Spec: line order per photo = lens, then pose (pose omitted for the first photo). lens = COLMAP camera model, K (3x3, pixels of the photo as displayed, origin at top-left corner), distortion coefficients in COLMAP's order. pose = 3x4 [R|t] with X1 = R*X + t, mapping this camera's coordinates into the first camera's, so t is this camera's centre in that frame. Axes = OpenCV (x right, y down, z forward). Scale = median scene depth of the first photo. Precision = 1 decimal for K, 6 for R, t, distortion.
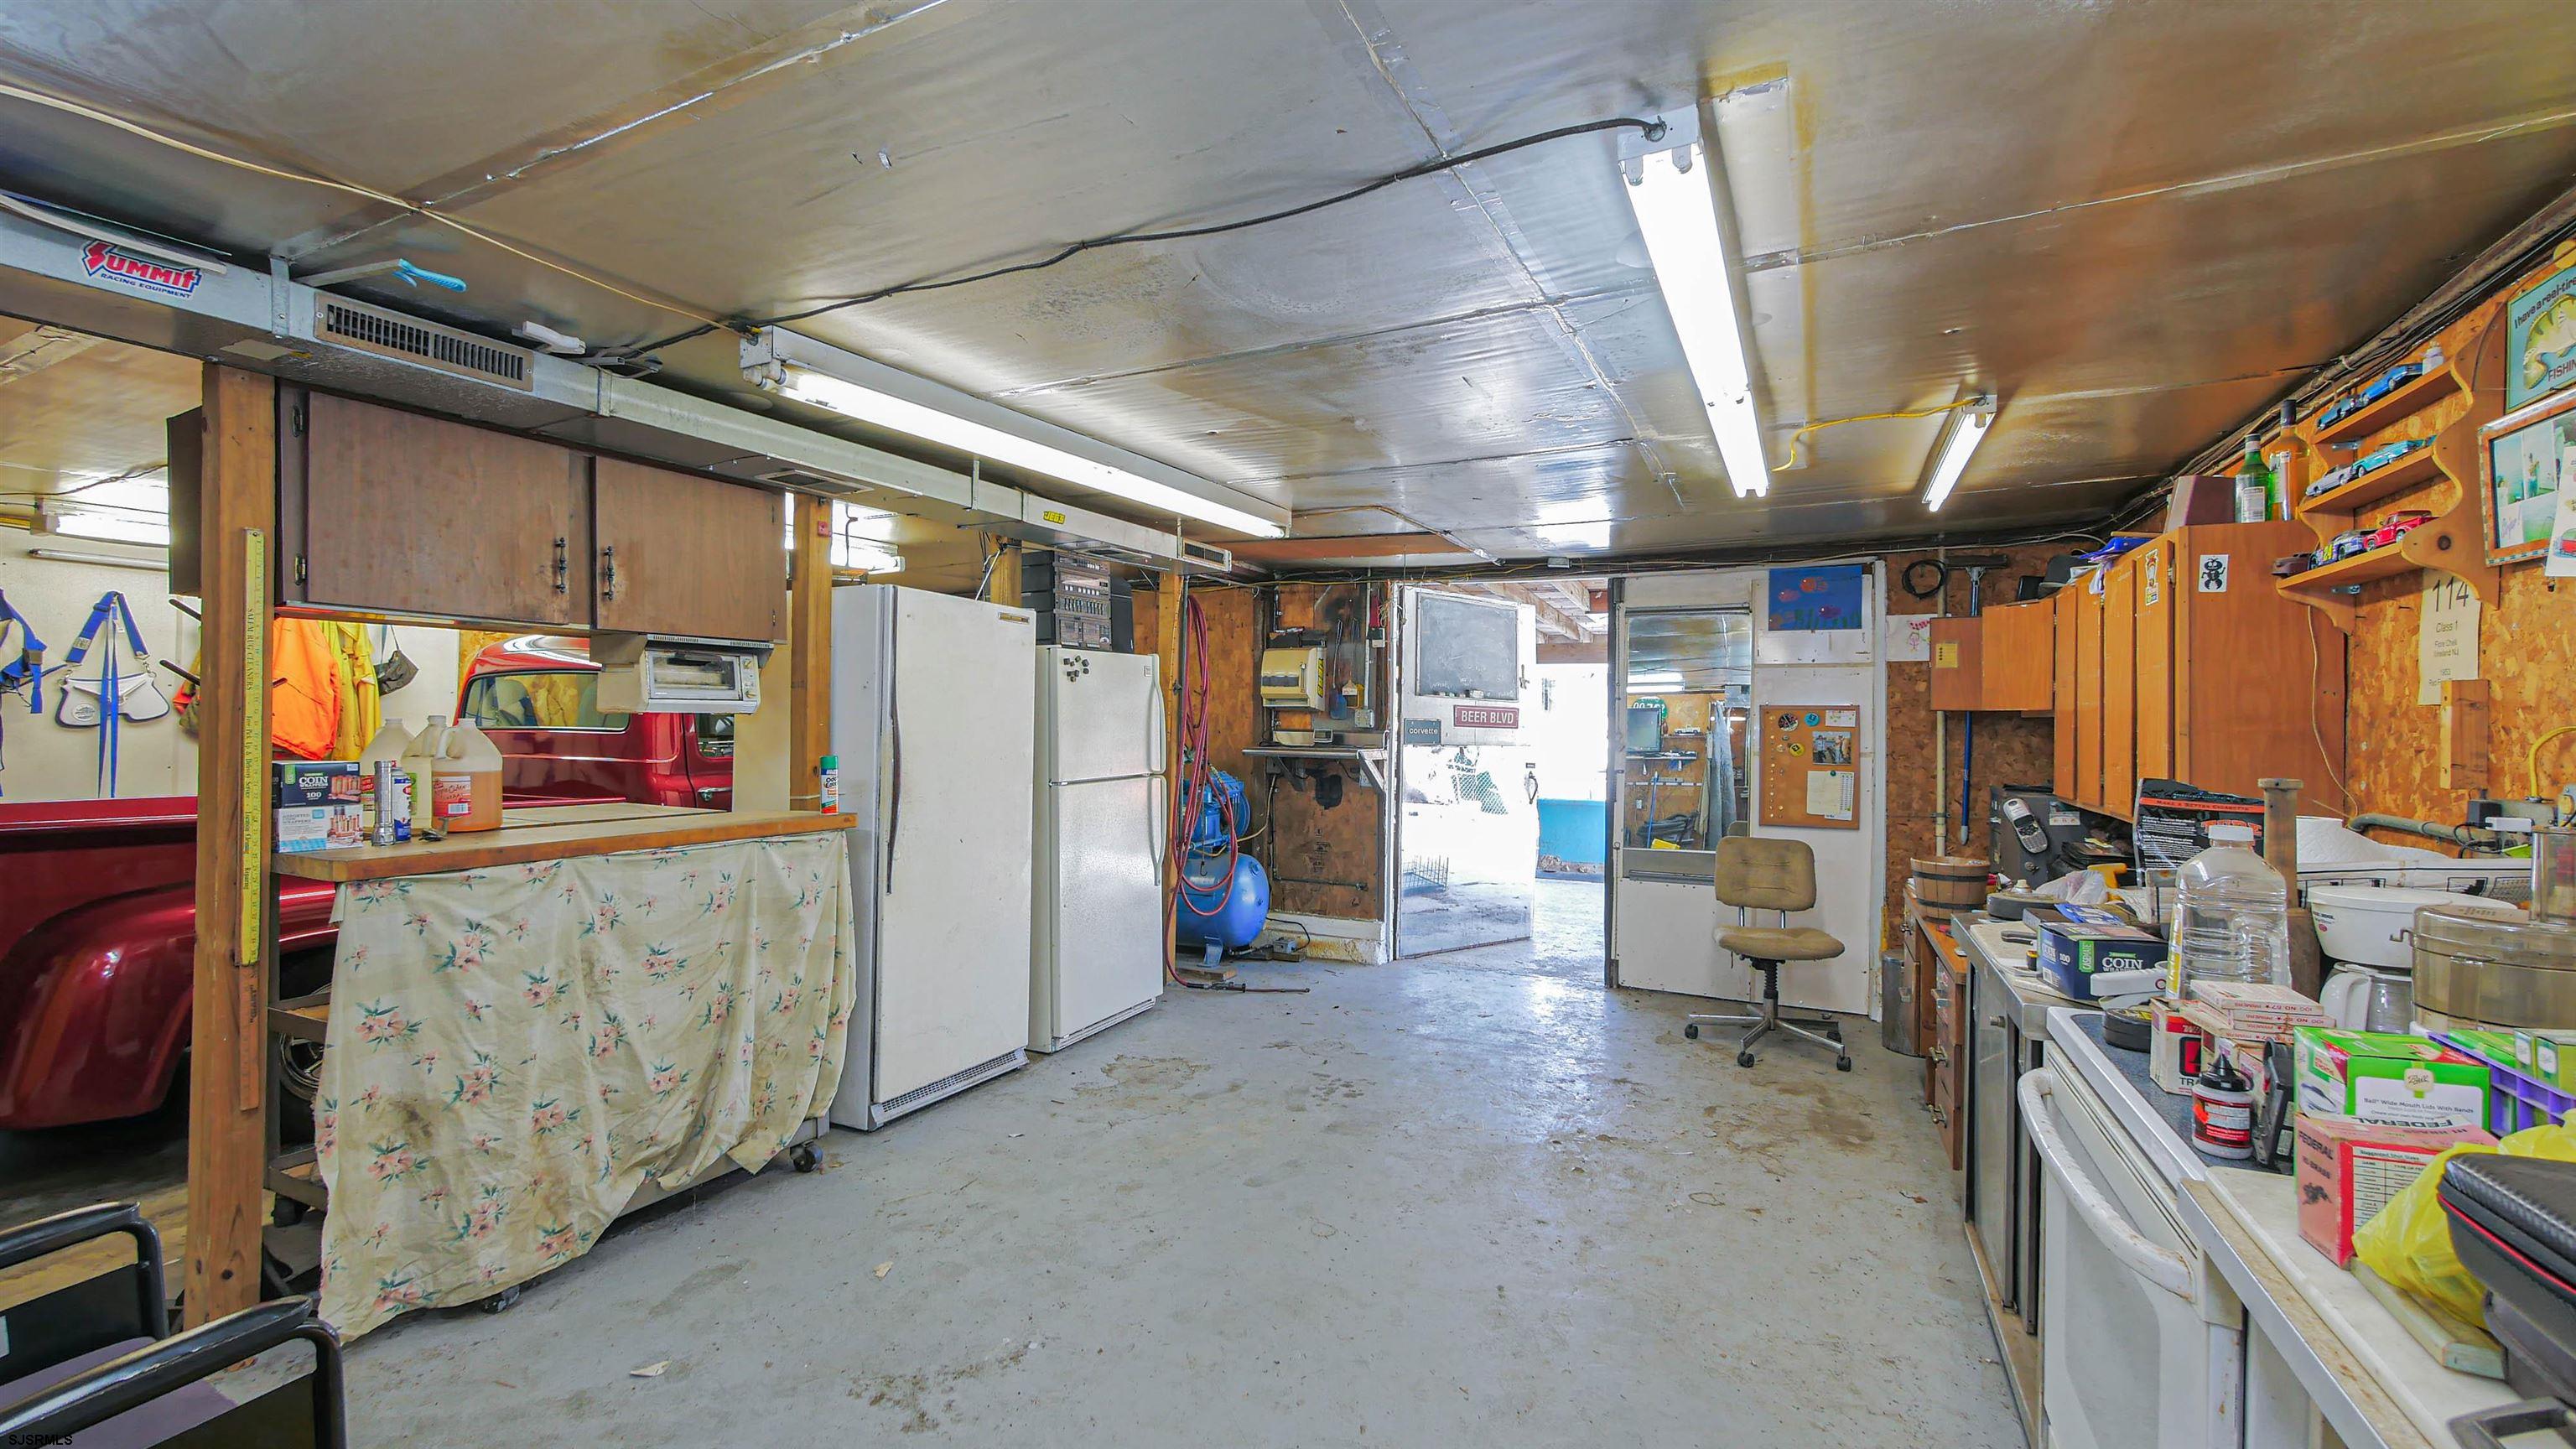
lens RADIAL K [[1060.7, 0, 1278.7], [0, 1060.7, 720.5], [0, 0, 1]] dist [-0.006797, 0.000006]
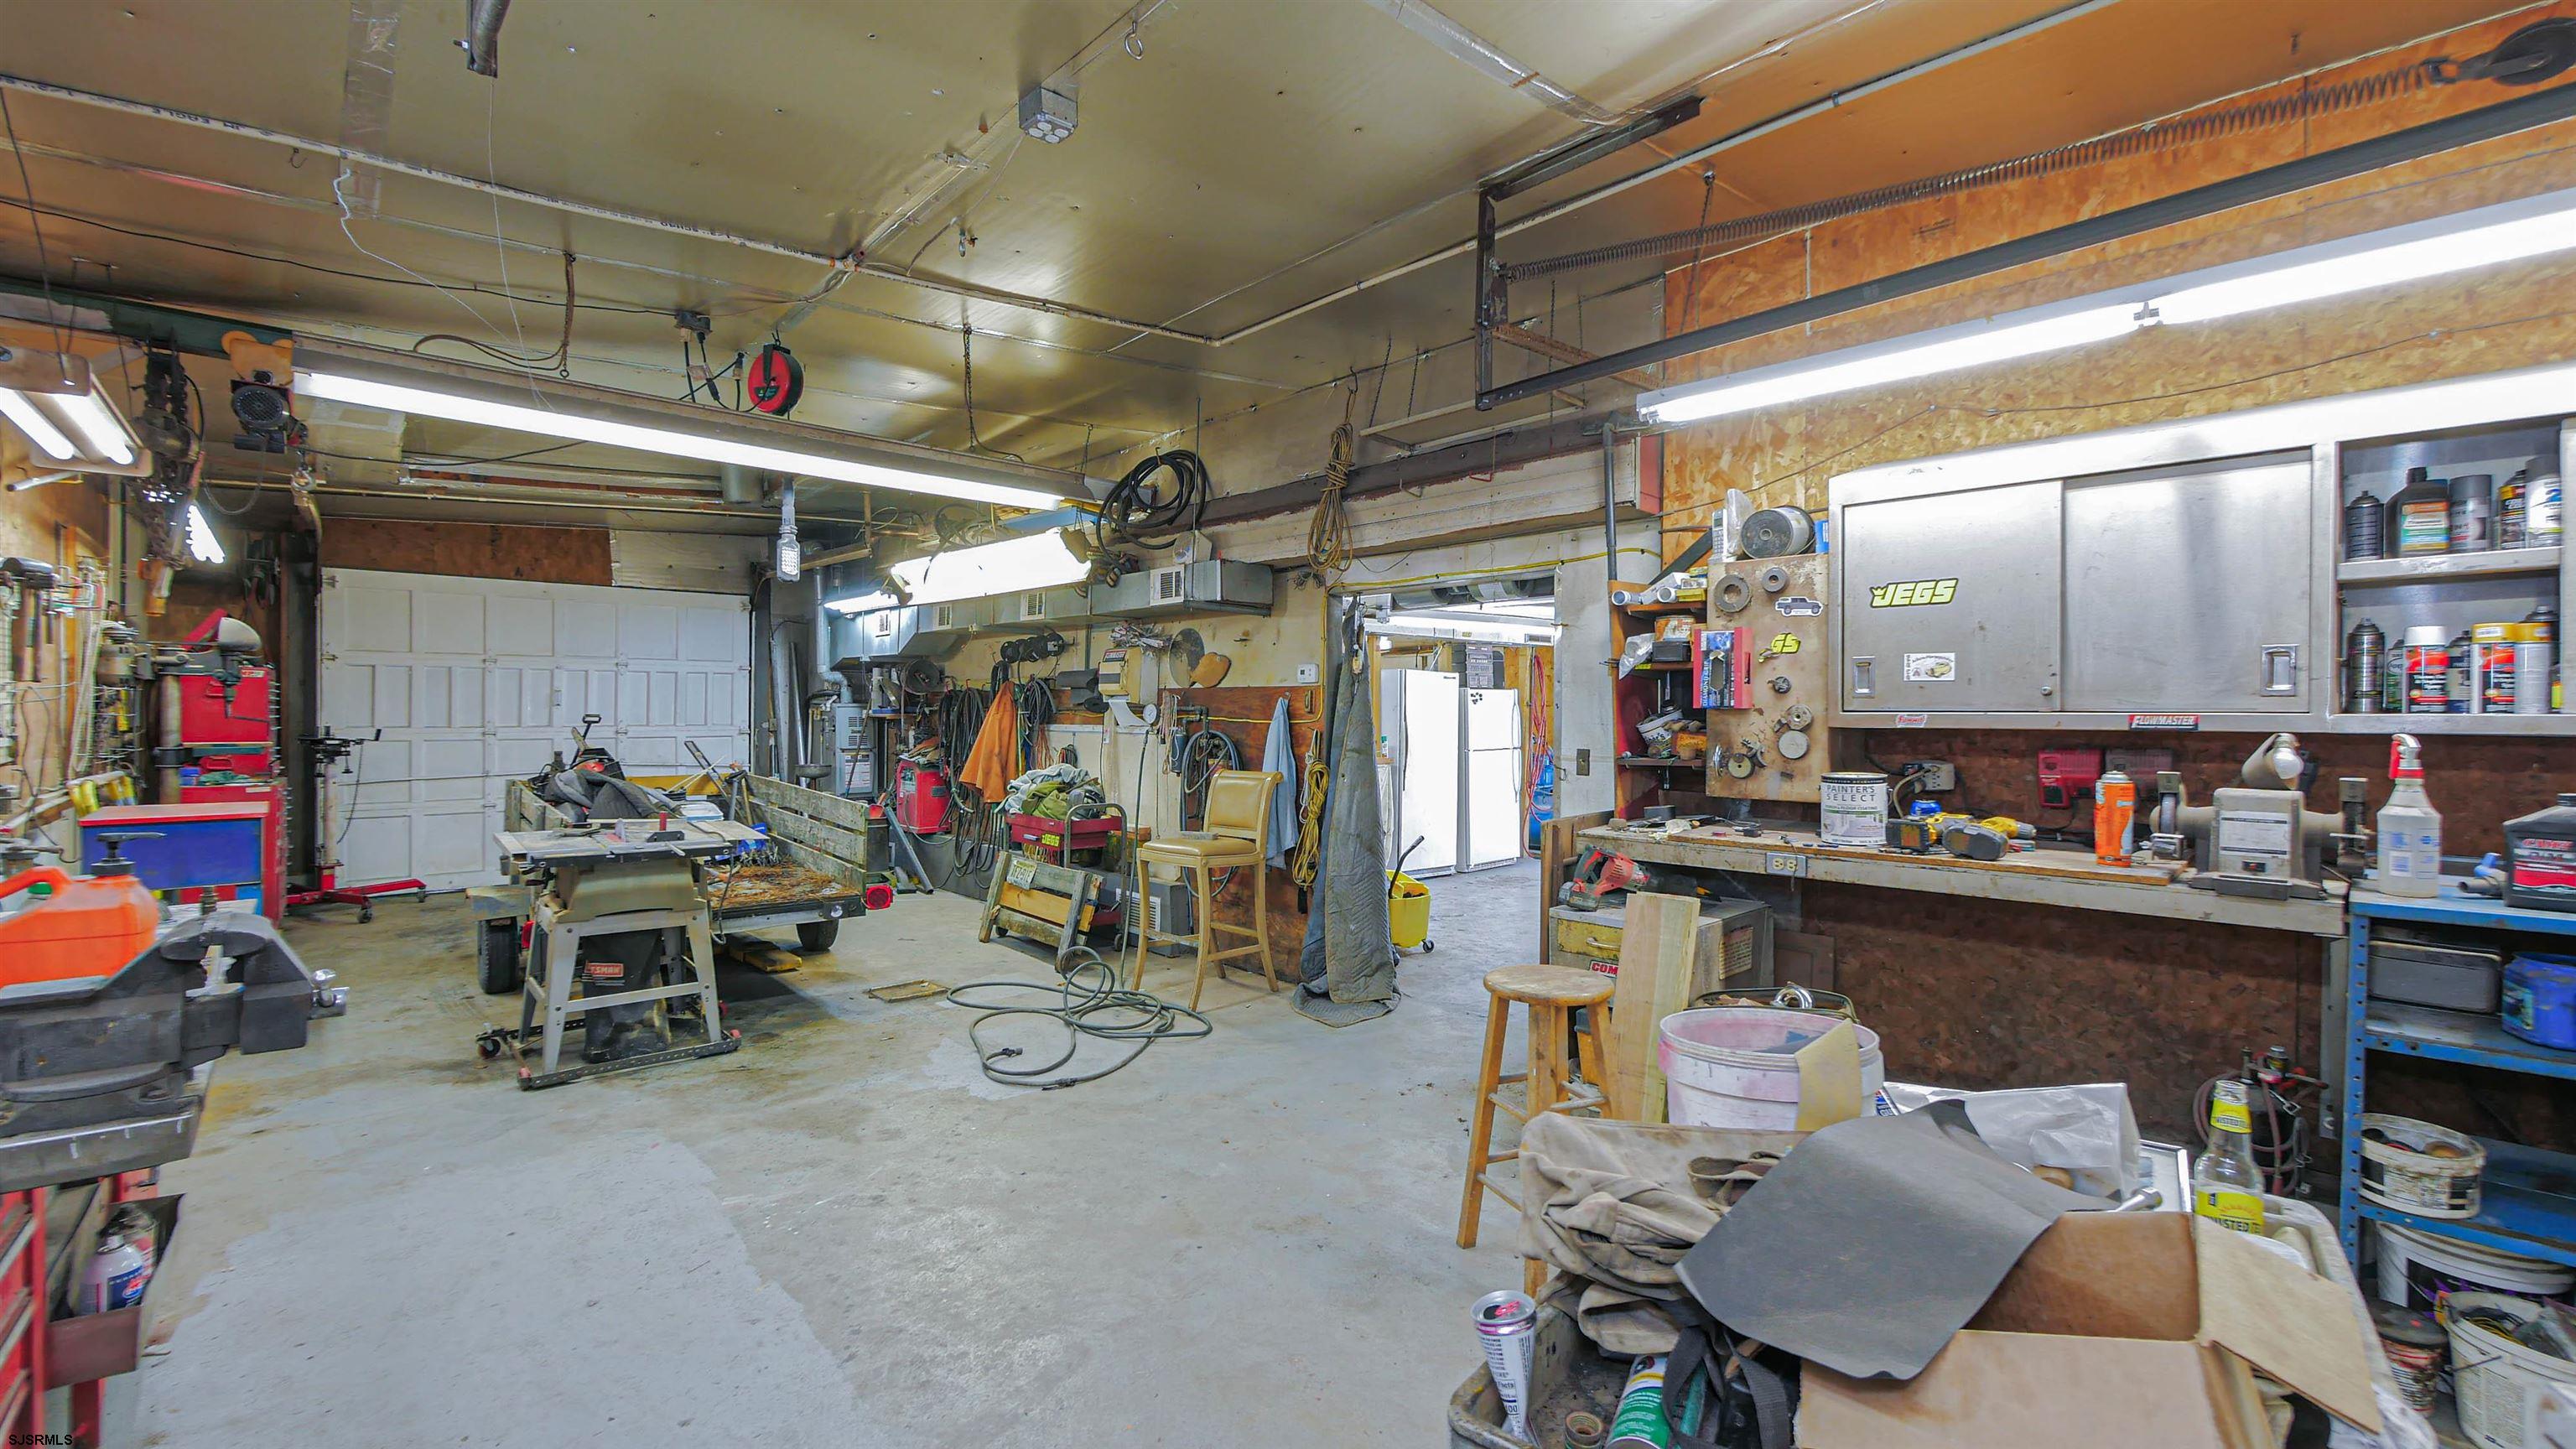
lens RADIAL K [[1060.7, 0, 1287.6], [0, 1060.7, 719.2], [0, 0, 1]] dist [-0.006797, 0.000006]
pose [[0.933212, -0.001248, -0.359325, 0.263611], [0.002877, 0.999988, 0.004000, -0.018109], [0.359316, -0.004767, 0.933204, -1.345471]]
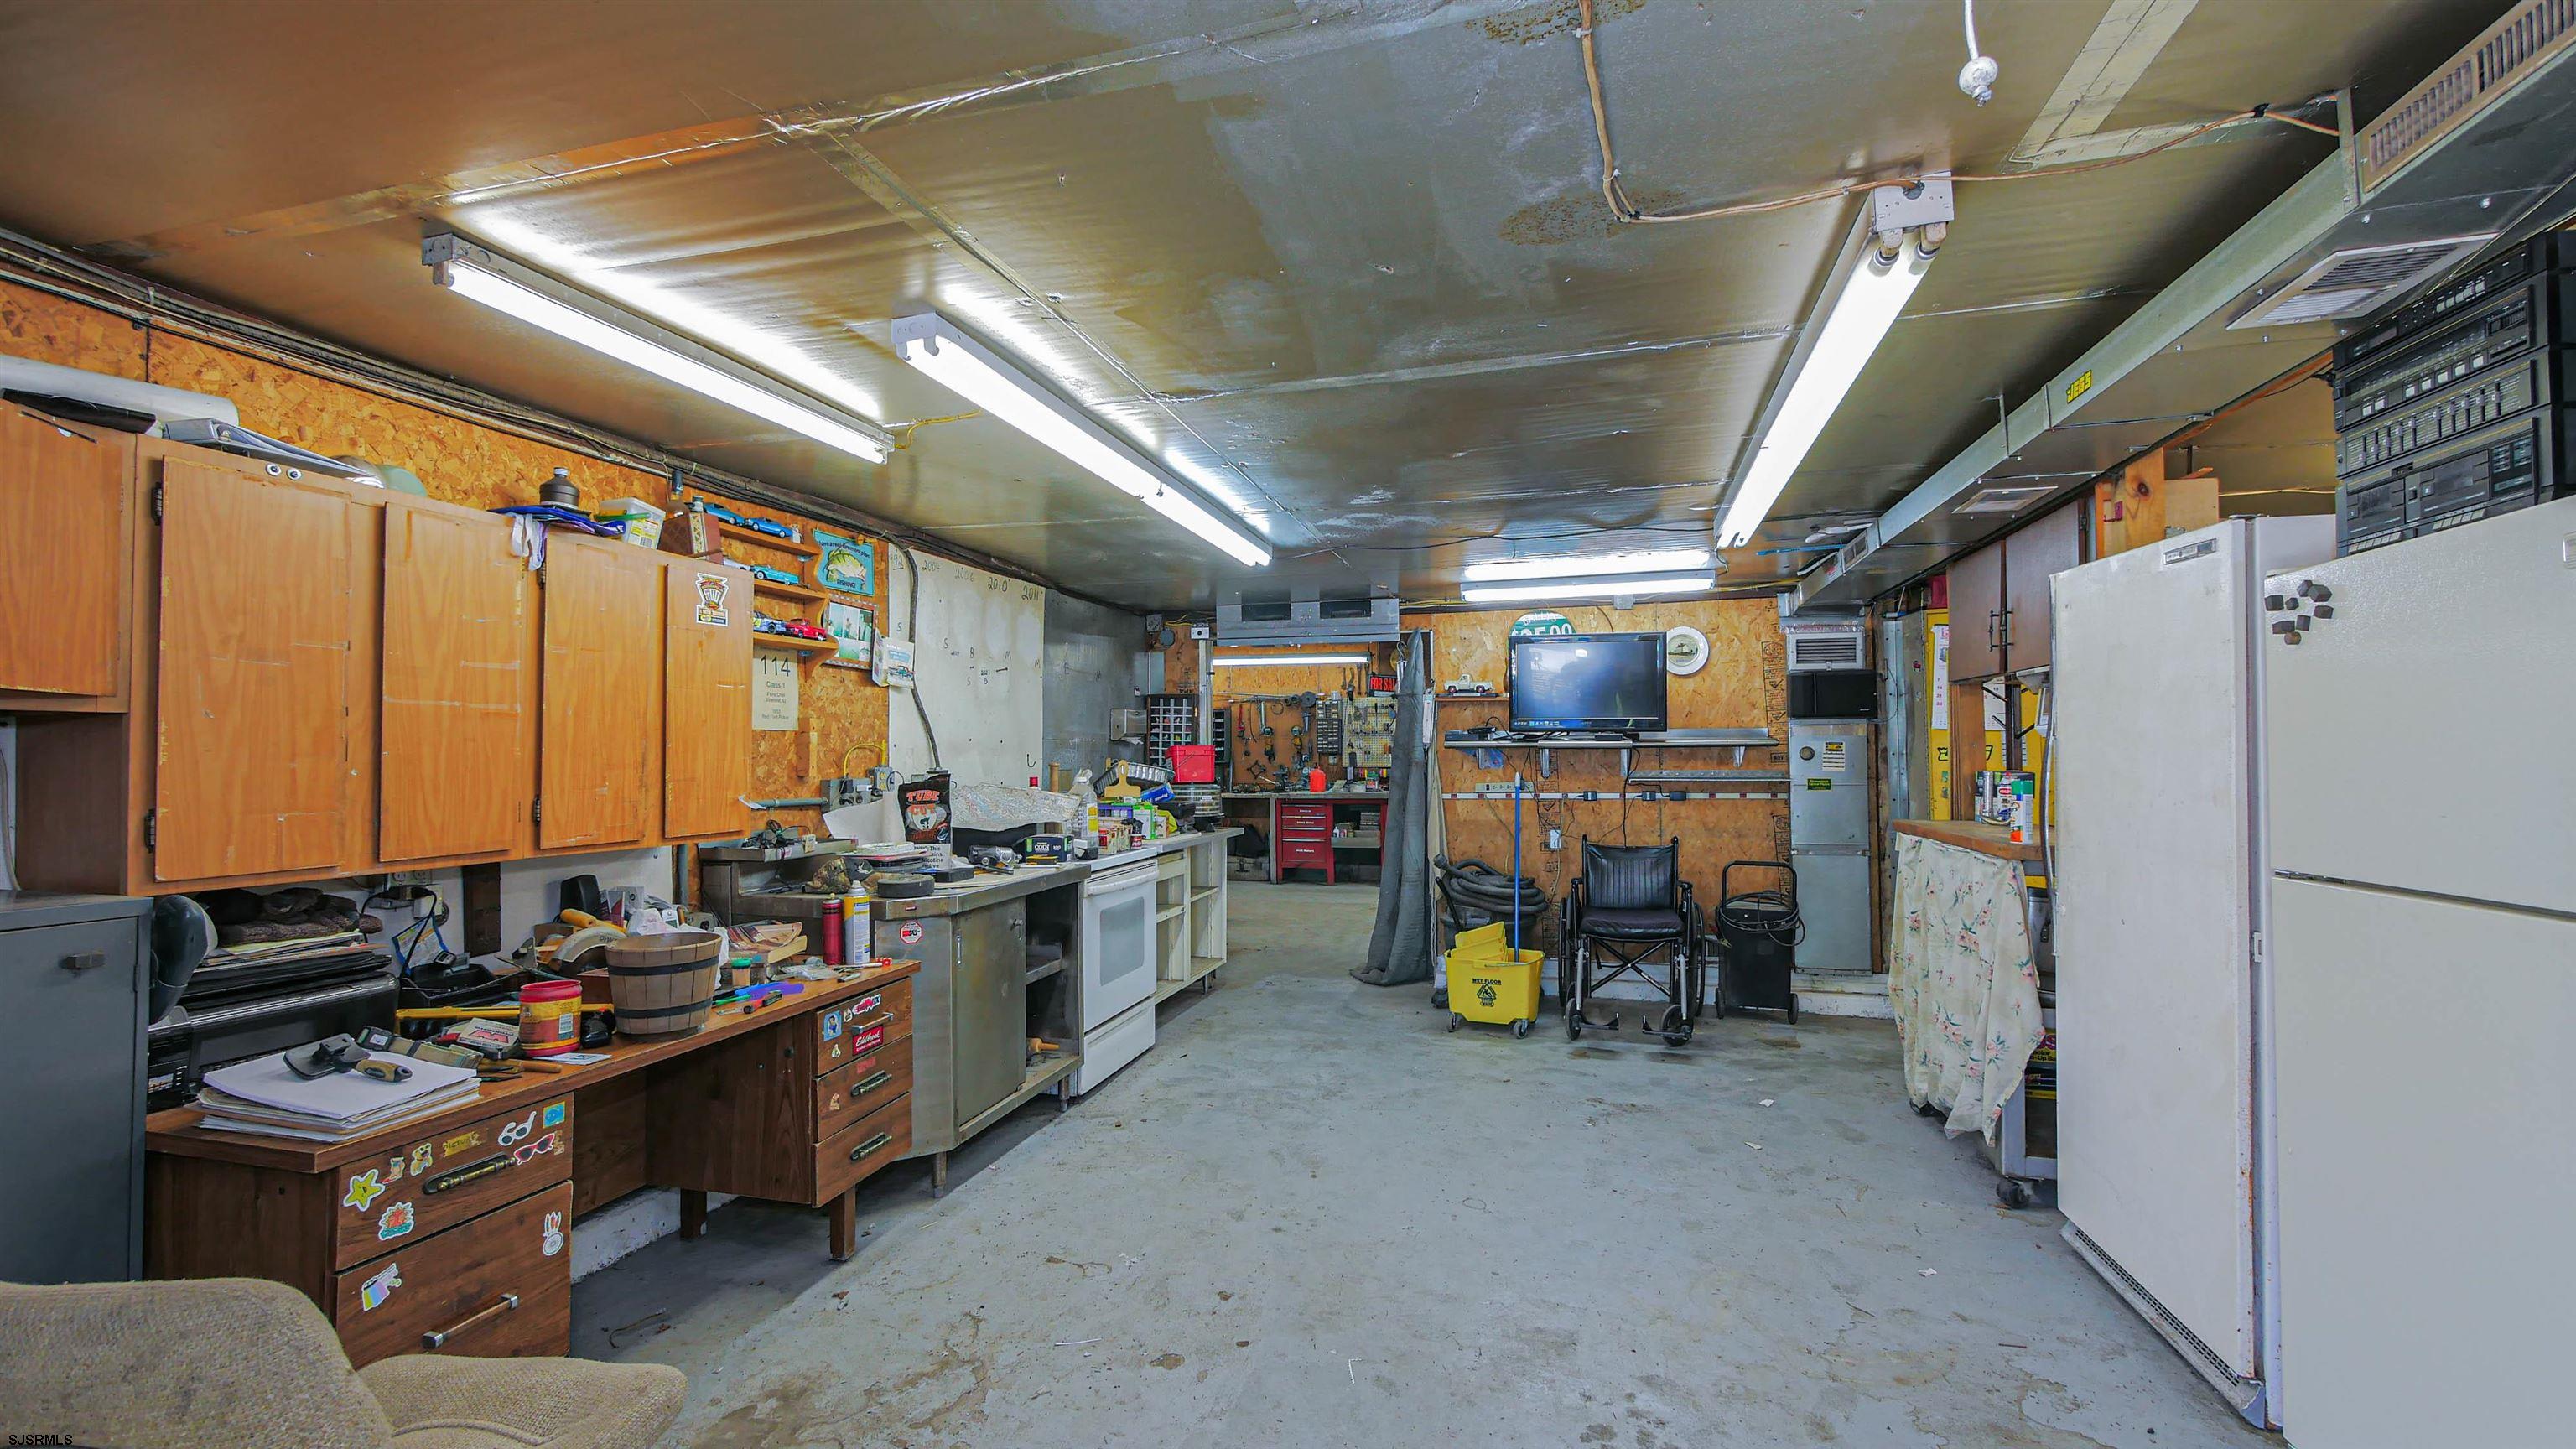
lens RADIAL K [[1060.7, 0, 1288.1], [0, 1060.7, 731.9], [0, 0, 1]] dist [-0.006797, 0.000006]
pose [[-0.979334, -0.009337, -0.202035, 0.337850], [-0.004807, 0.999726, -0.022902, 0.012749], [0.202194, -0.021458, -0.979110, 1.516122]]
